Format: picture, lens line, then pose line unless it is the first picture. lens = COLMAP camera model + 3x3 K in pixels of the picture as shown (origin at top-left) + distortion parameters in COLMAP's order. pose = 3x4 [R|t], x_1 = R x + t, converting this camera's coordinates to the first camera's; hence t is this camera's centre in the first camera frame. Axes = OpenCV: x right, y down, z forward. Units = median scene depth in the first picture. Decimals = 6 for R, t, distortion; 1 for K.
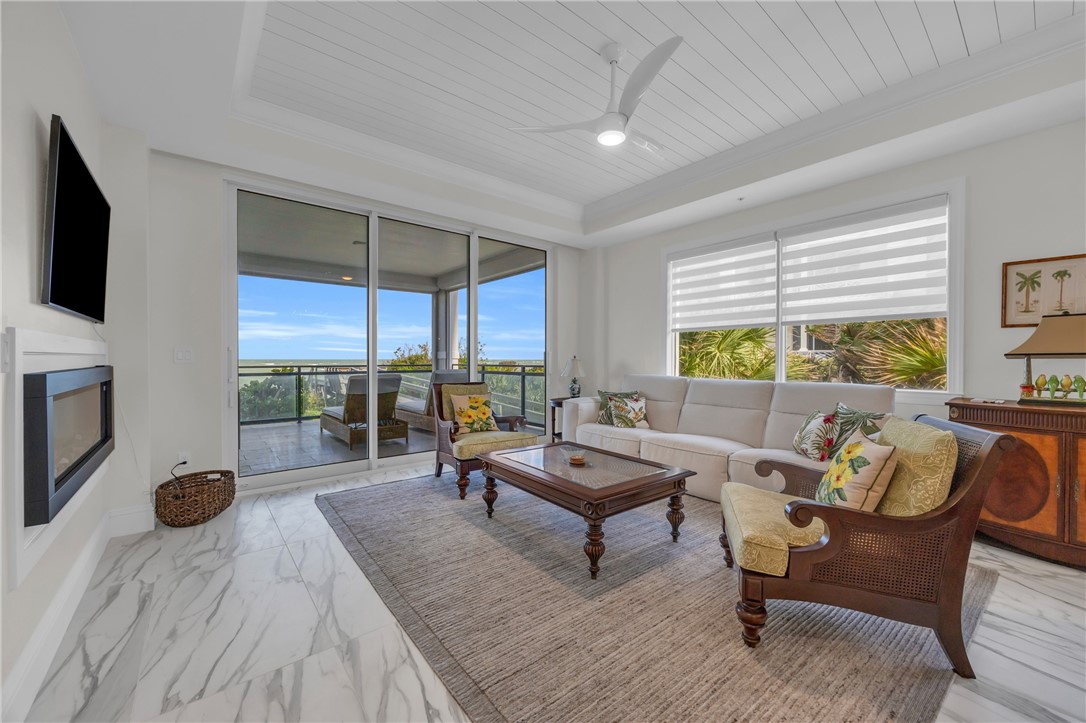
lens RADIAL K [[416.7, 0, 542.8], [0, 416.7, 355.7], [0, 0, 1]] dist [-0.006832, 0.000303]
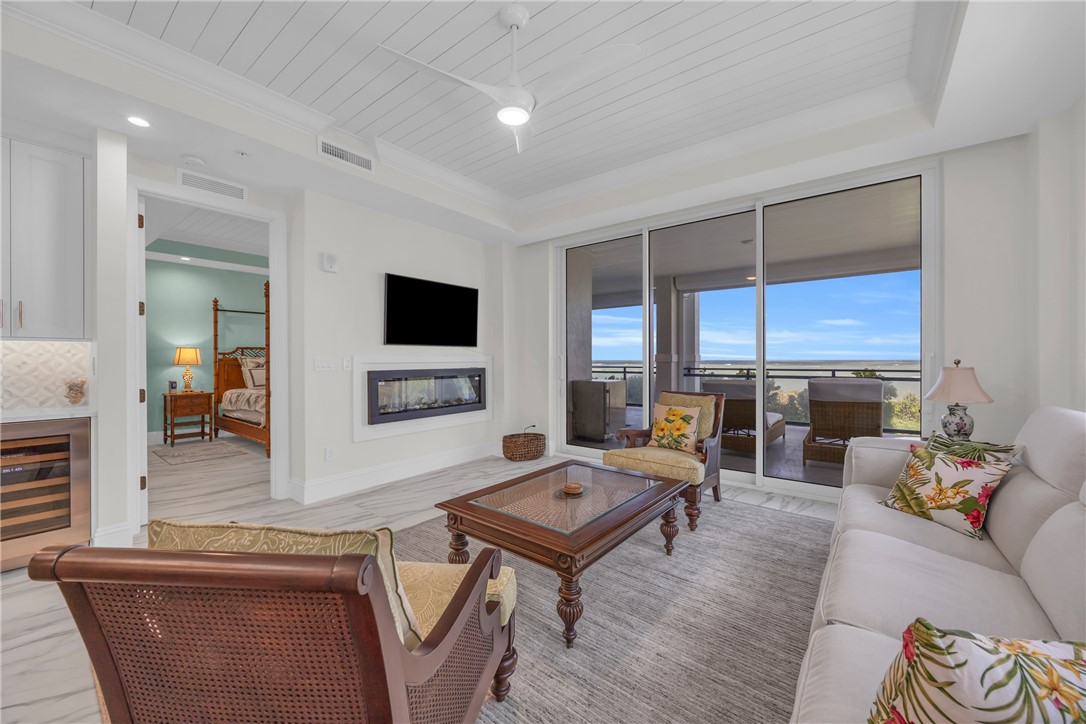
lens RADIAL K [[416.7, 0, 542.8], [0, 416.7, 356.2], [0, 0, 1]] dist [-0.006832, 0.000303]
pose [[0.219374, -0.009702, -0.975593, 0.862014], [0.010294, 0.999918, -0.007629, -0.011208], [0.975586, -0.008369, 0.219456, 0.733054]]
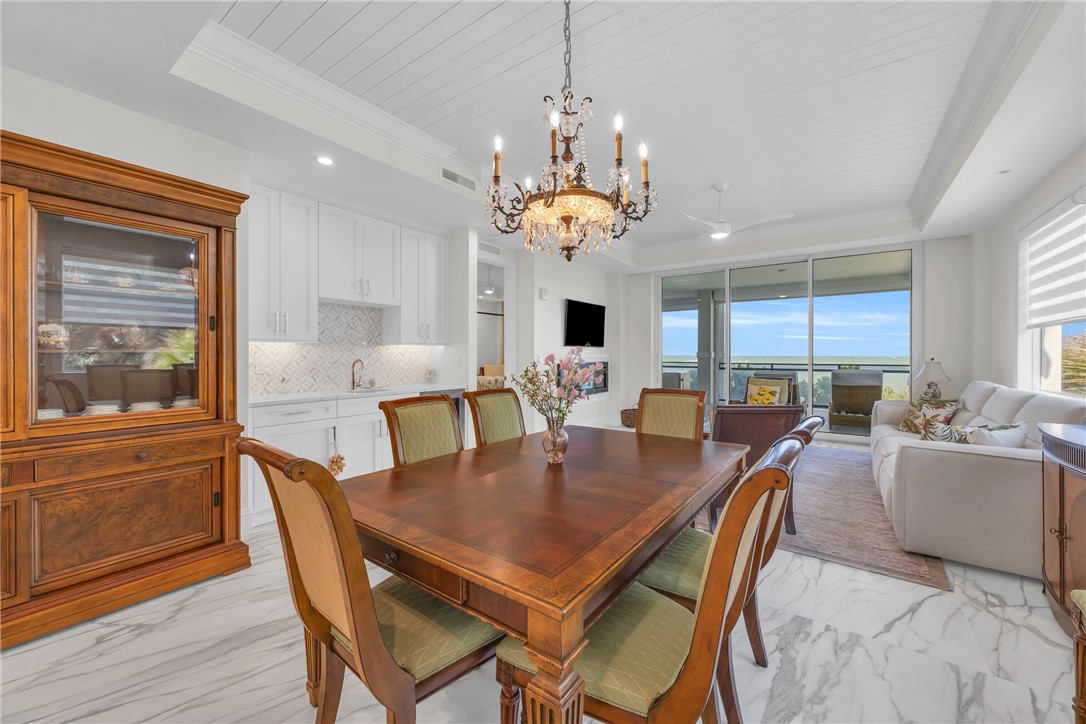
lens RADIAL K [[416.7, 0, 542.8], [0, 416.7, 356.2], [0, 0, 1]] dist [-0.006832, 0.000303]
pose [[0.256188, 0.001973, -0.966625, 1.386716], [0.007937, 0.999960, 0.004145, -0.026921], [0.966594, -0.008734, 0.256162, -0.128176]]
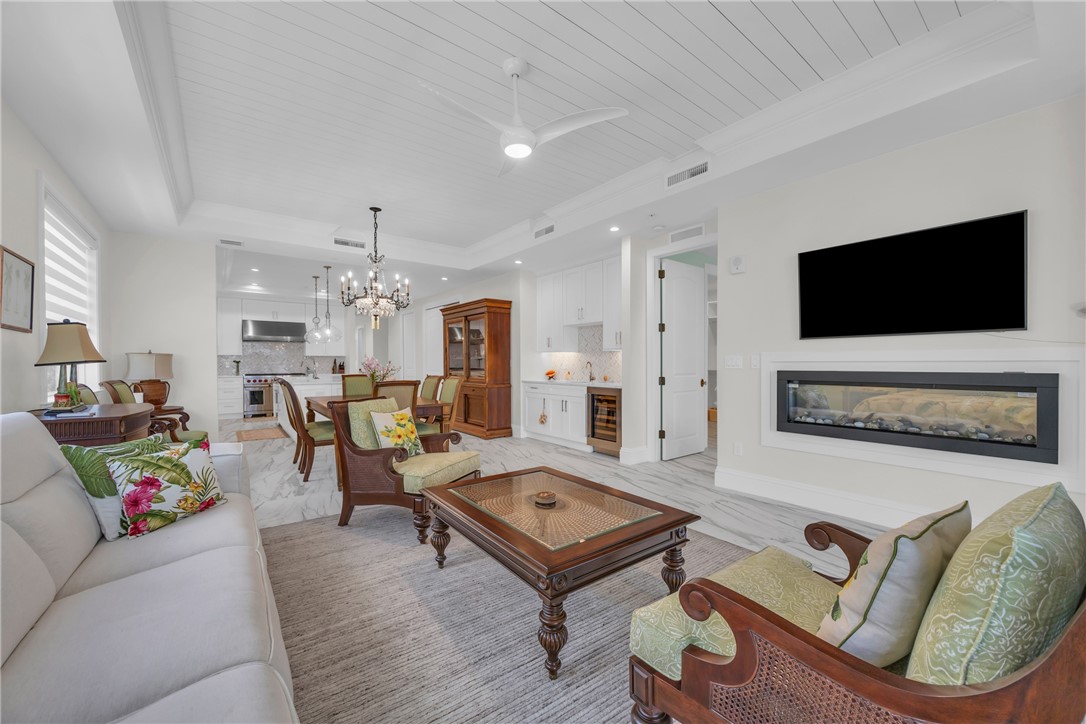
lens RADIAL K [[416.7, 0, 542.8], [0, 416.7, 356.2], [0, 0, 1]] dist [-0.006832, 0.000303]
pose [[-0.999671, 0.002417, 0.025528, 0.066304], [0.001885, 0.999781, -0.020819, 0.003564], [-0.025572, -0.020764, -0.999457, 1.711533]]
